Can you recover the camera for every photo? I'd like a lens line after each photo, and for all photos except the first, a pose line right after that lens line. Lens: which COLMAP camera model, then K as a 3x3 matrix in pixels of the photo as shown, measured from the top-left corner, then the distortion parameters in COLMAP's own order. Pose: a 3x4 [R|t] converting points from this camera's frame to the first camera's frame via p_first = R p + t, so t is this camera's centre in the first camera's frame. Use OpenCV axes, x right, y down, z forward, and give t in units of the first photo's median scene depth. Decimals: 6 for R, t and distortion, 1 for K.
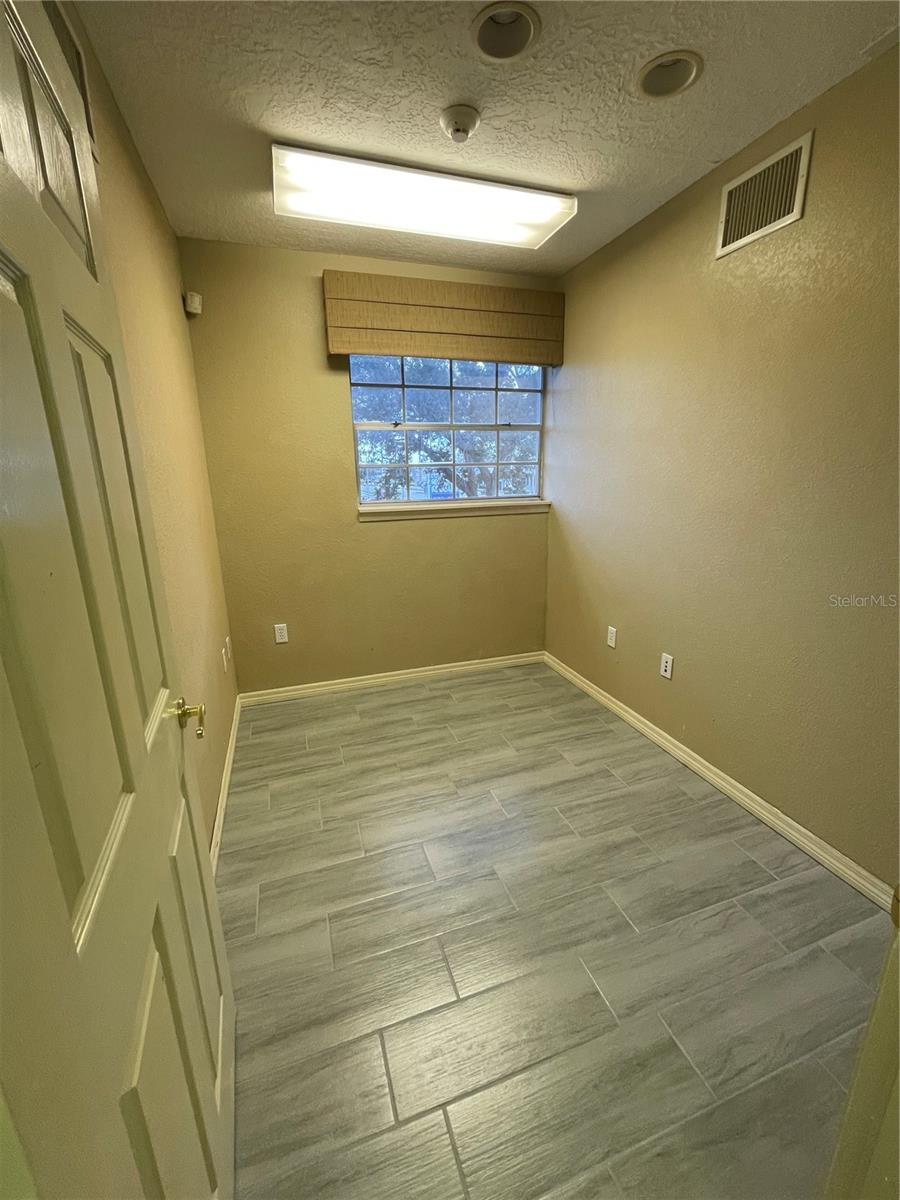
lens RADIAL K [[483.5, 0, 445.7], [0, 483.5, 599.7], [0, 0, 1]] dist [-0.013460, 0.003509]
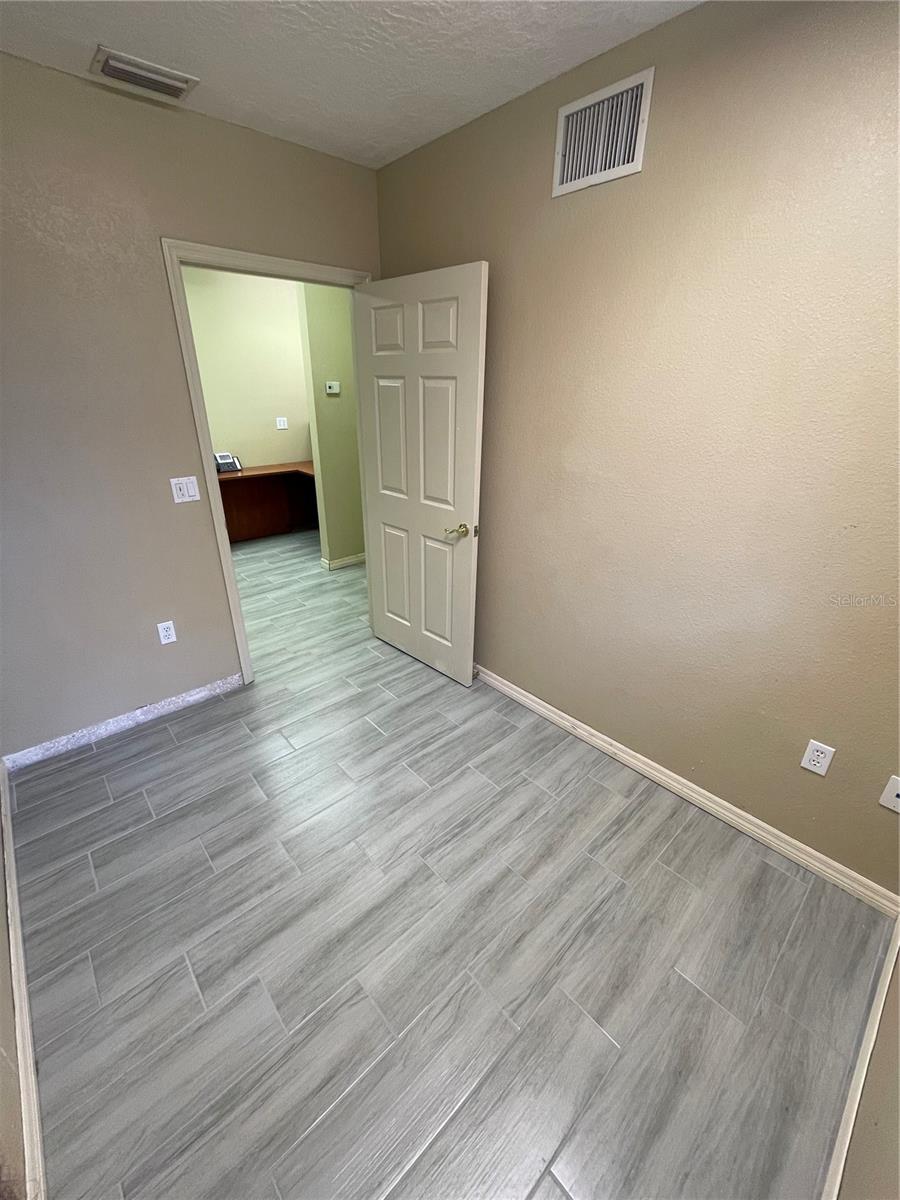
lens RADIAL K [[483.5, 0, 445.7], [0, 483.5, 601.8], [0, 0, 1]] dist [-0.013460, 0.003509]
pose [[-0.917611, 0.171749, -0.358458, 0.189067], [-0.093485, 0.783277, 0.614604, -0.403509], [0.386330, 0.597478, -0.702687, 1.229881]]
